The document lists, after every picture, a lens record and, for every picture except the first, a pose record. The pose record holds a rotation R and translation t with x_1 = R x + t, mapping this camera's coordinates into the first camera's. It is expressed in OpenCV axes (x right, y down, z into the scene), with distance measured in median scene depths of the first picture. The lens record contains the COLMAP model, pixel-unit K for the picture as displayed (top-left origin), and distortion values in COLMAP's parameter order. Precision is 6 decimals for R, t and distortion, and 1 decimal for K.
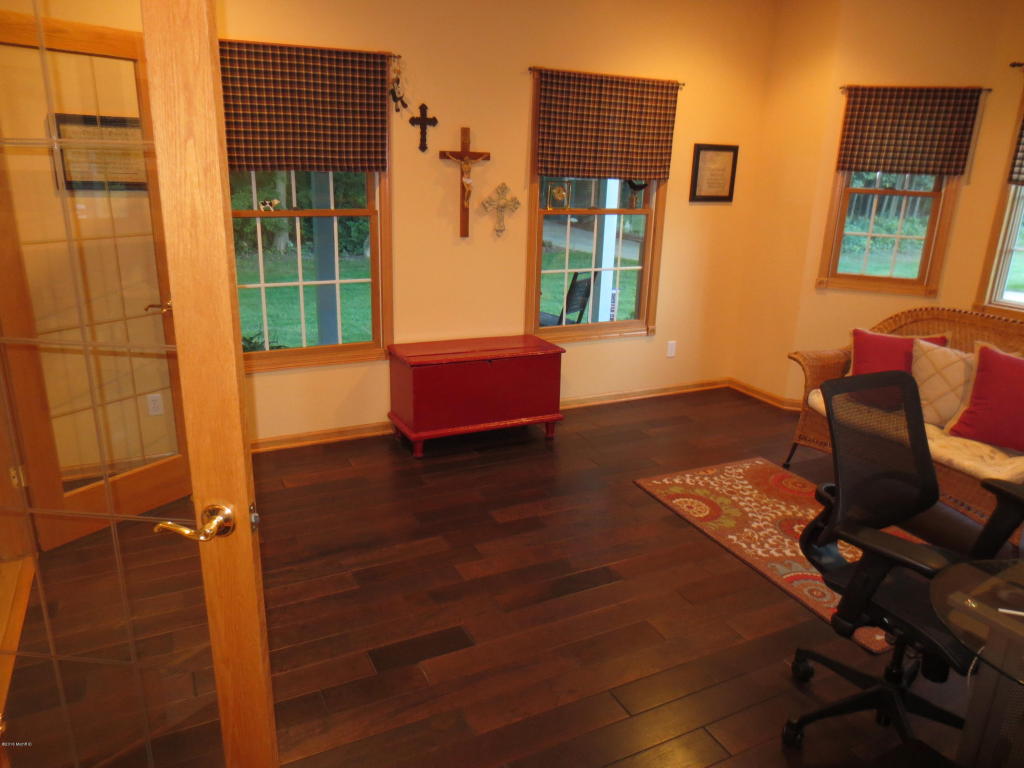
lens RADIAL K [[727.3, 0, 513.8], [0, 727.3, 385.8], [0, 0, 1]] dist [-0.031861, 0.013683]
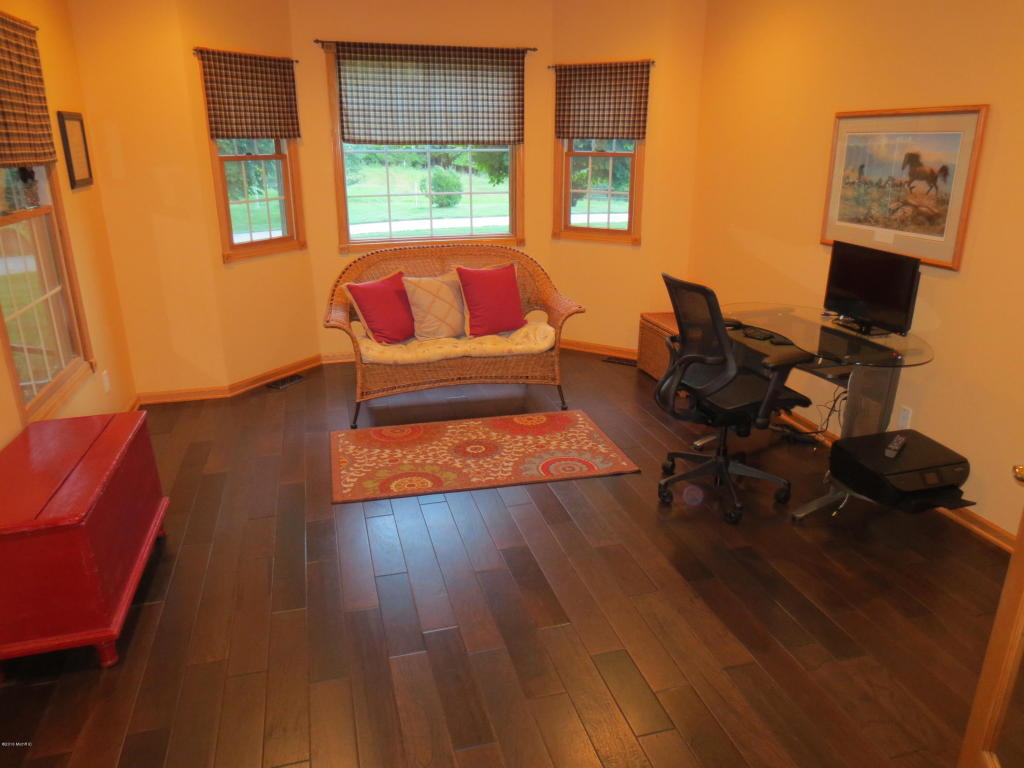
lens RADIAL K [[727.3, 0, 513.3], [0, 727.3, 384.9], [0, 0, 1]] dist [-0.031861, 0.013683]
pose [[0.203946, -0.346535, 0.915598, -0.516701], [0.303497, 0.911557, 0.277403, -0.166886], [-0.930750, 0.221306, 0.291081, 0.486477]]
